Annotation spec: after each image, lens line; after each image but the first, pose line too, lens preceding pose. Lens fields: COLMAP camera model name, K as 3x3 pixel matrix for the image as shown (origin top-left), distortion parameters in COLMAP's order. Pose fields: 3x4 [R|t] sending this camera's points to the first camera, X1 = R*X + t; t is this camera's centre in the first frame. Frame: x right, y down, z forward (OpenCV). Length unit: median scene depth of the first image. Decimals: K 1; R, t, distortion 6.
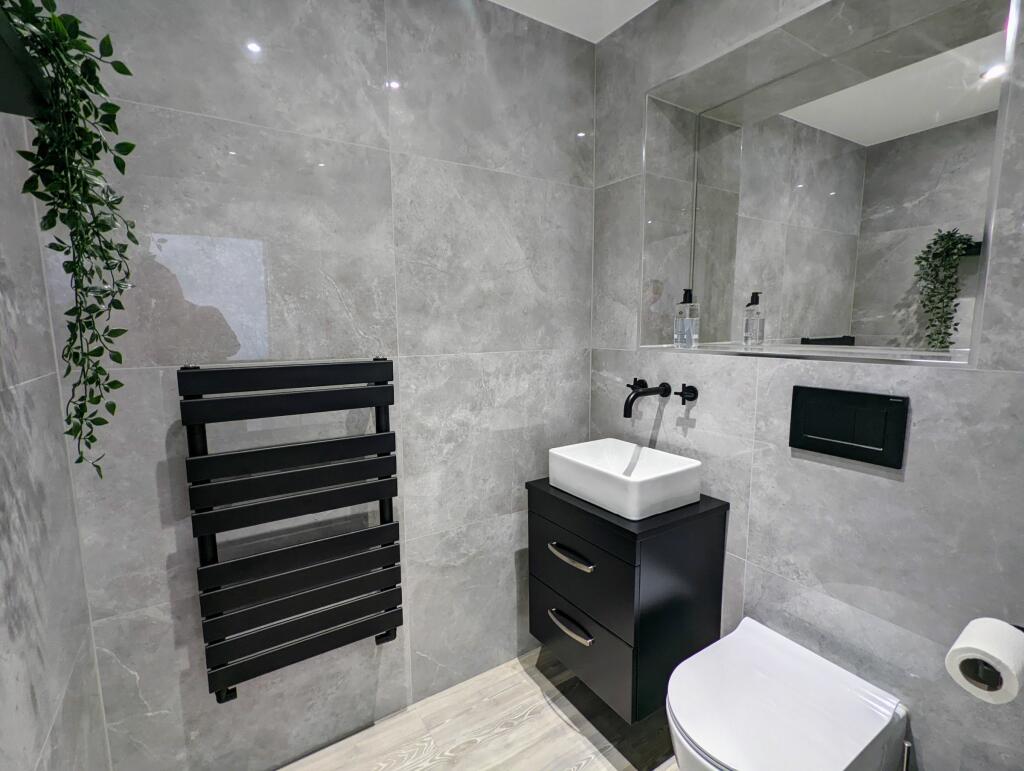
lens RADIAL K [[485.0, 0, 513.2], [0, 485.0, 388.4], [0, 0, 1]] dist [0.000523, 0.002121]
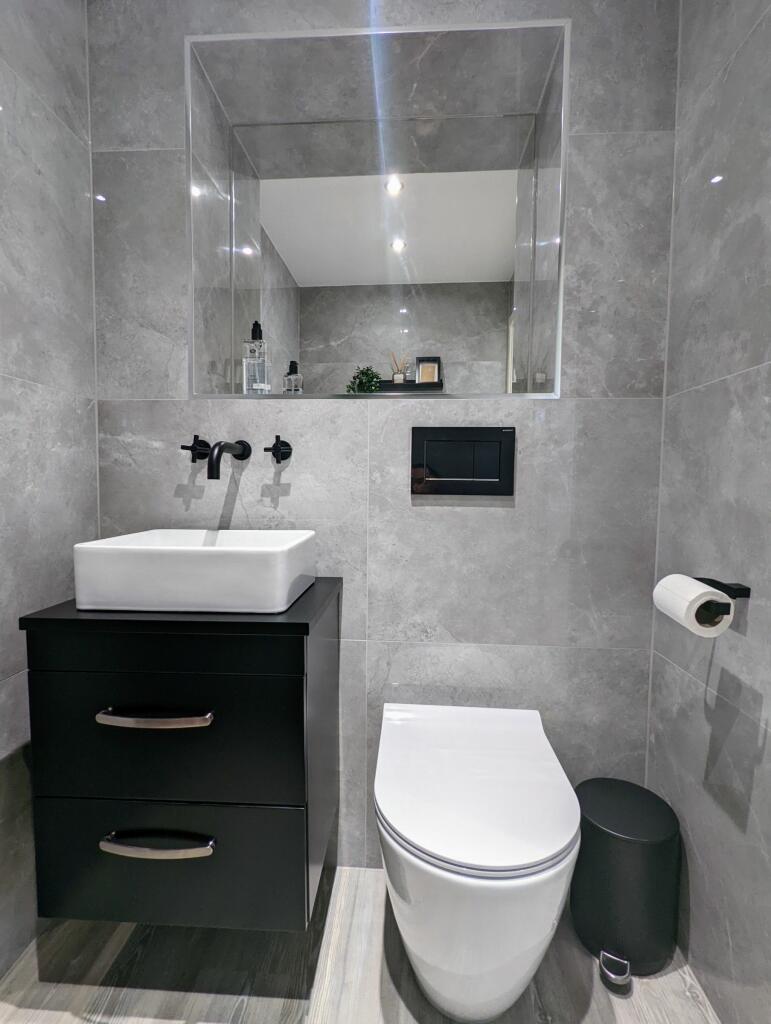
lens RADIAL K [[485.0, 0, 387.0], [0, 485.0, 510.4], [0, 0, 1]] dist [0.000523, 0.002121]
pose [[0.592813, -0.034170, 0.804615, -0.162018], [0.092190, 0.995411, -0.025650, 0.140093], [-0.800046, 0.089383, 0.593243, 0.410227]]
